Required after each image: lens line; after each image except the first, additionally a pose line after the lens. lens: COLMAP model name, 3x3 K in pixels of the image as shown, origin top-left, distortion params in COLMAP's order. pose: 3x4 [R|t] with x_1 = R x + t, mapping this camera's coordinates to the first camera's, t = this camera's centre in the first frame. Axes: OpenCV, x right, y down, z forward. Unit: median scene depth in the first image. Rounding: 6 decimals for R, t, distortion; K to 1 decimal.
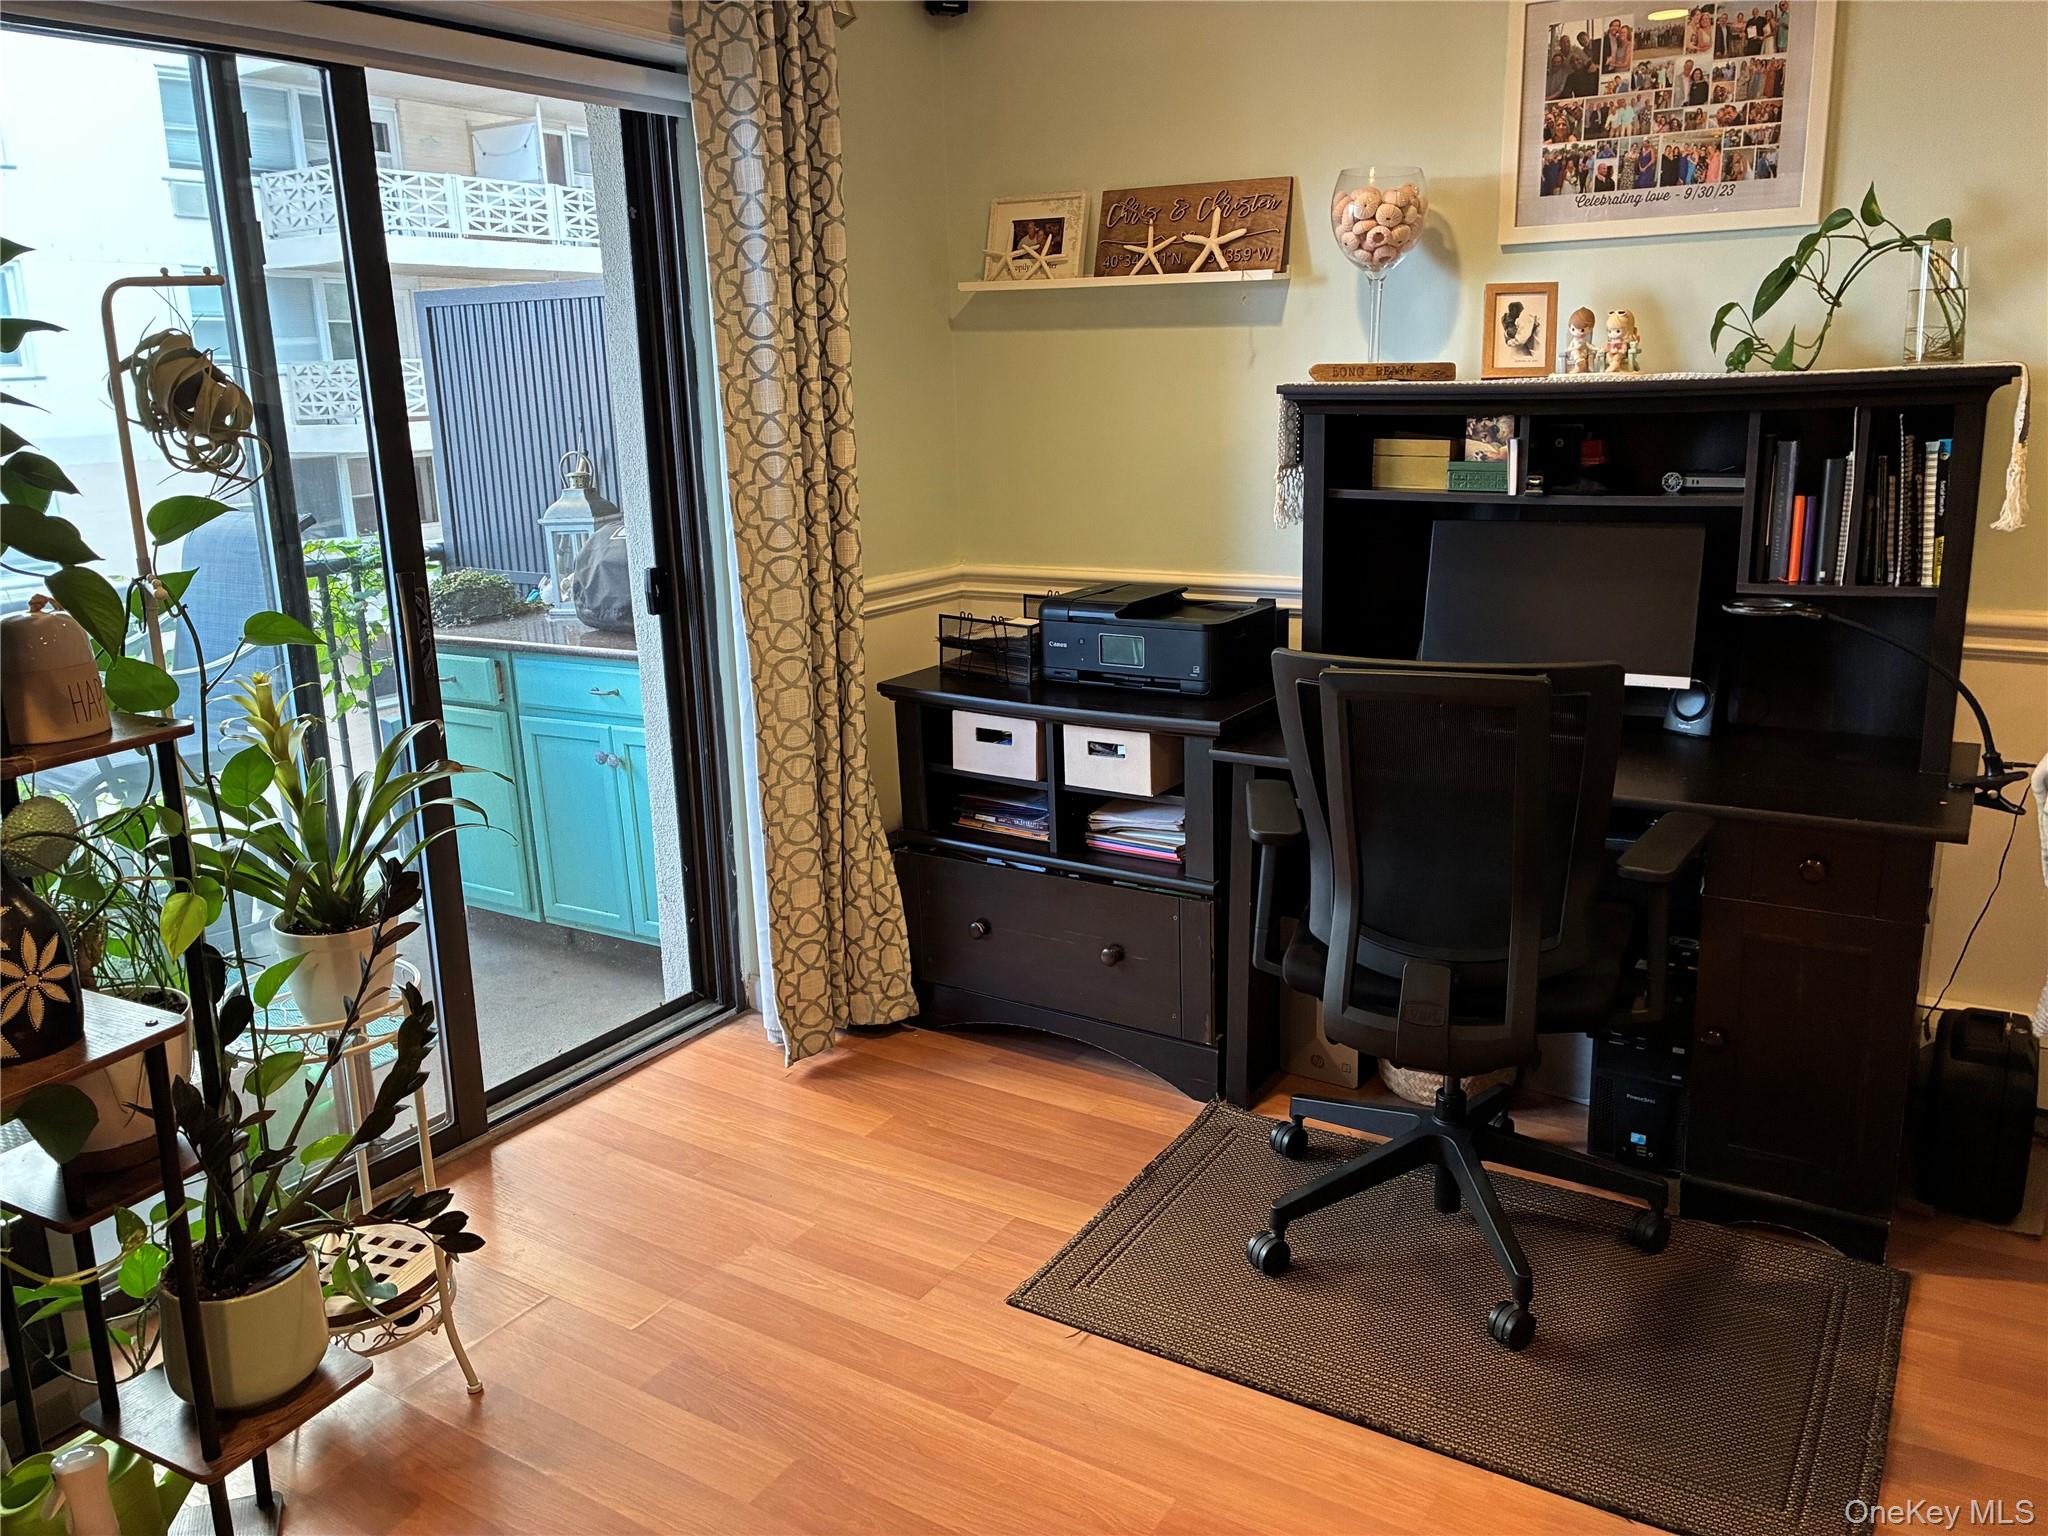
lens RADIAL K [[1567.4, 0, 1015.4], [0, 1567.4, 760.6], [0, 0, 1]] dist [0.011626, -0.003835]
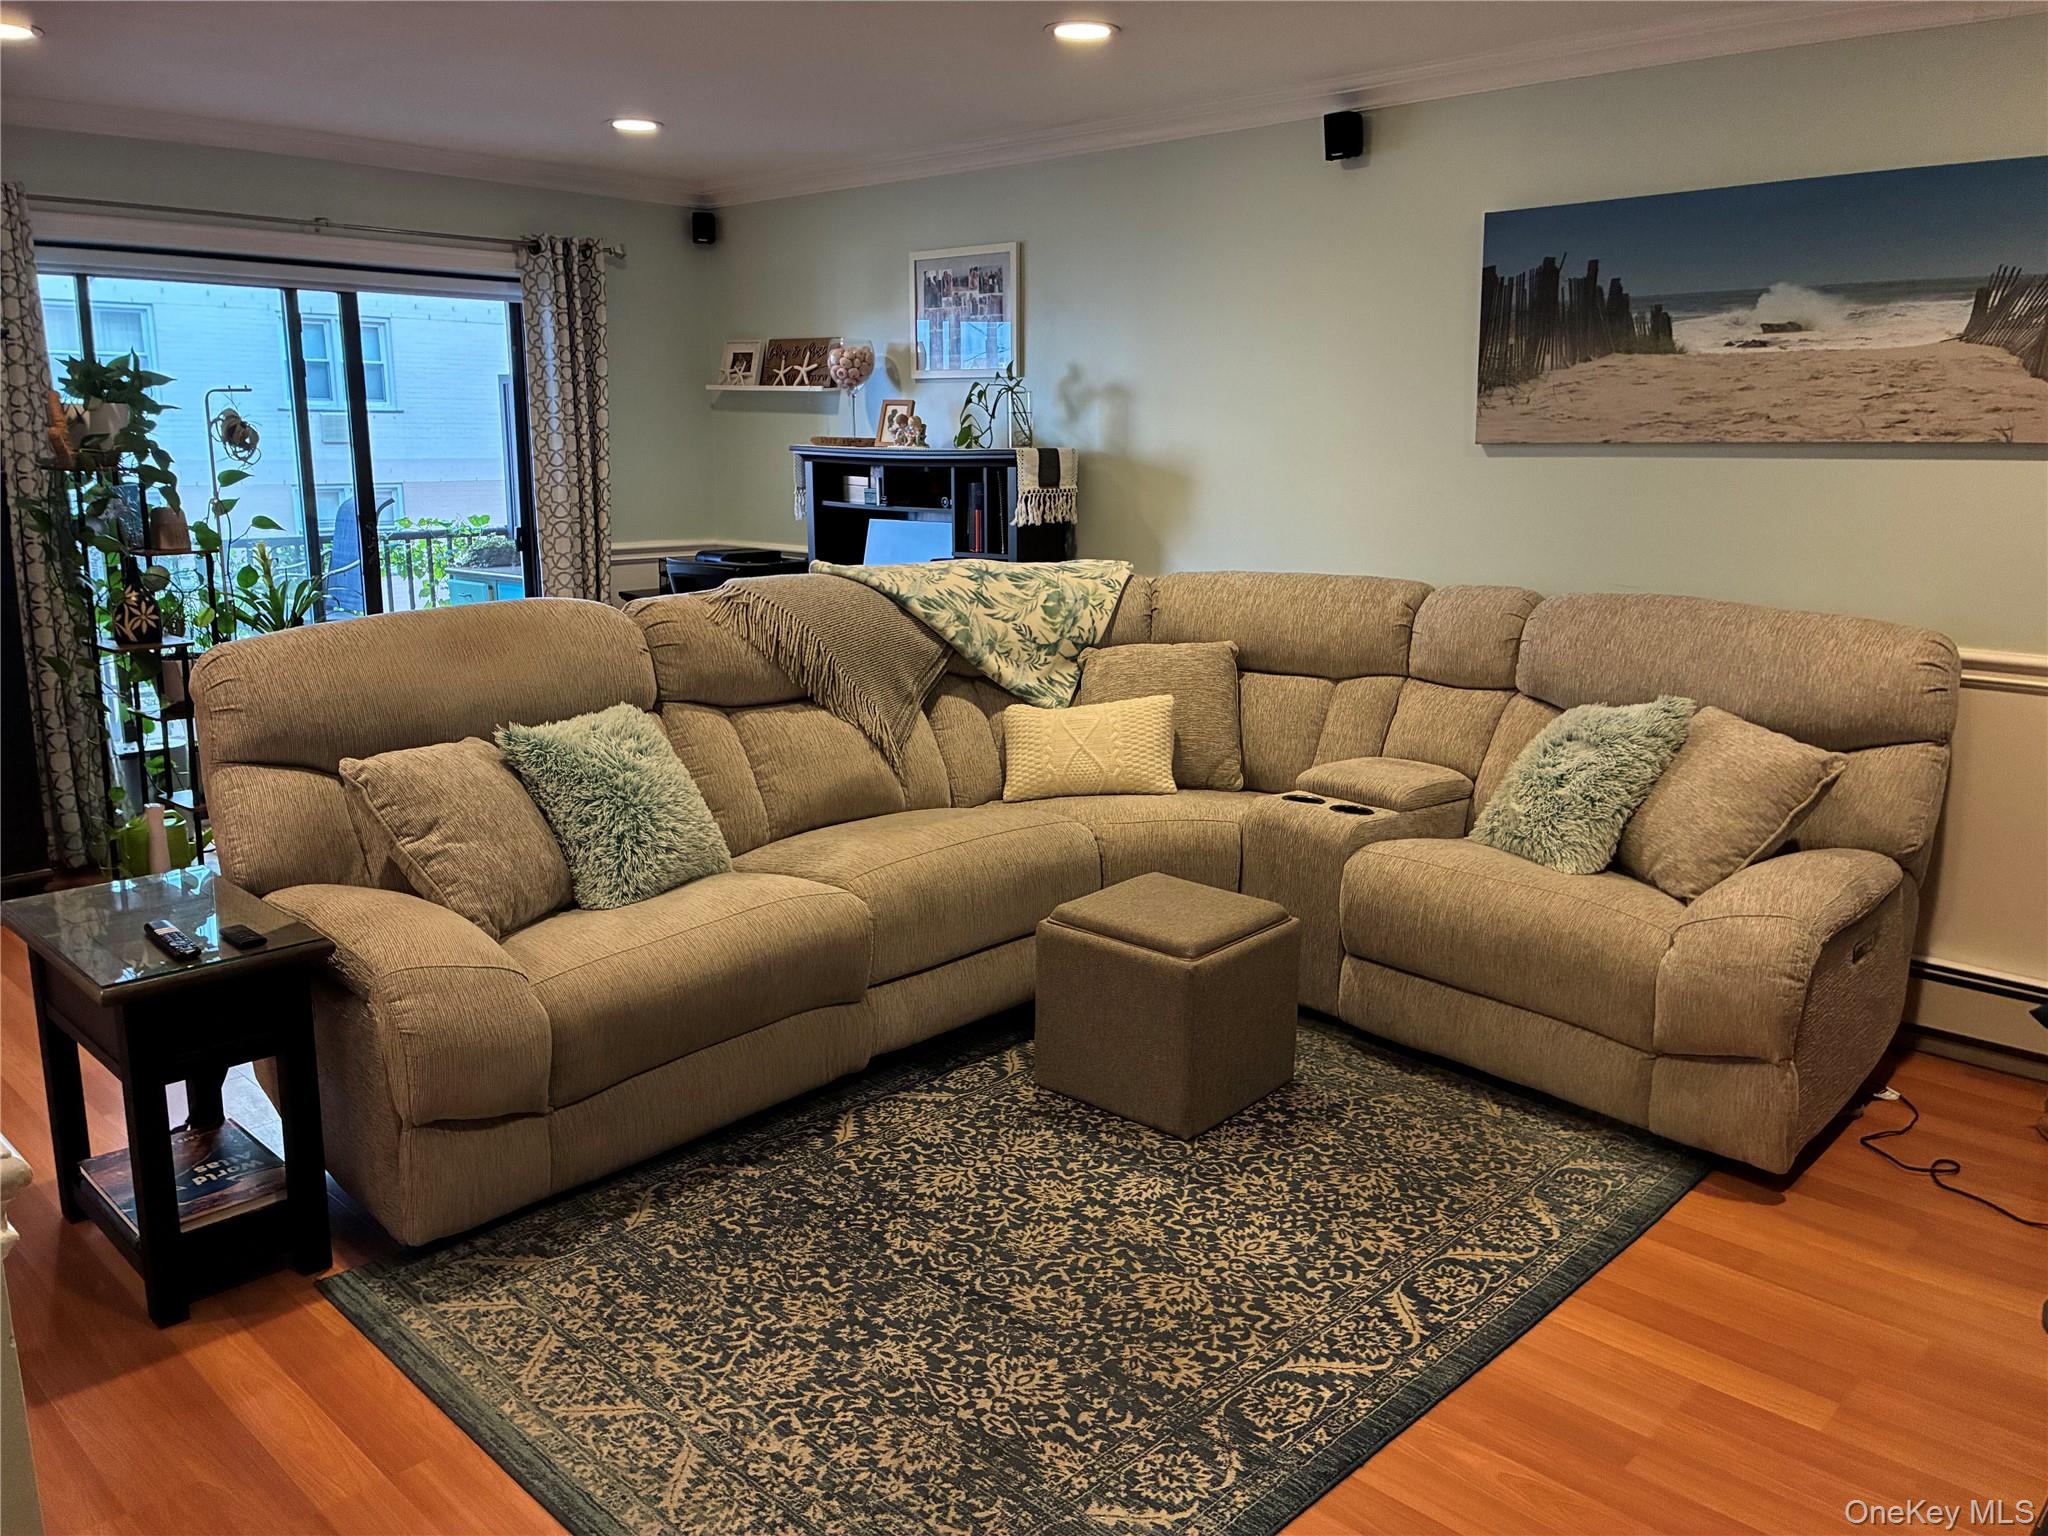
lens RADIAL K [[1567.4, 0, 1030.7], [0, 1567.4, 765.6], [0, 0, 1]] dist [0.011626, -0.003835]
pose [[0.979662, 0.074704, -0.186229, 0.845522], [-0.080232, 0.996526, -0.022320, 0.179812], [0.183915, 0.036808, 0.982253, -0.858612]]
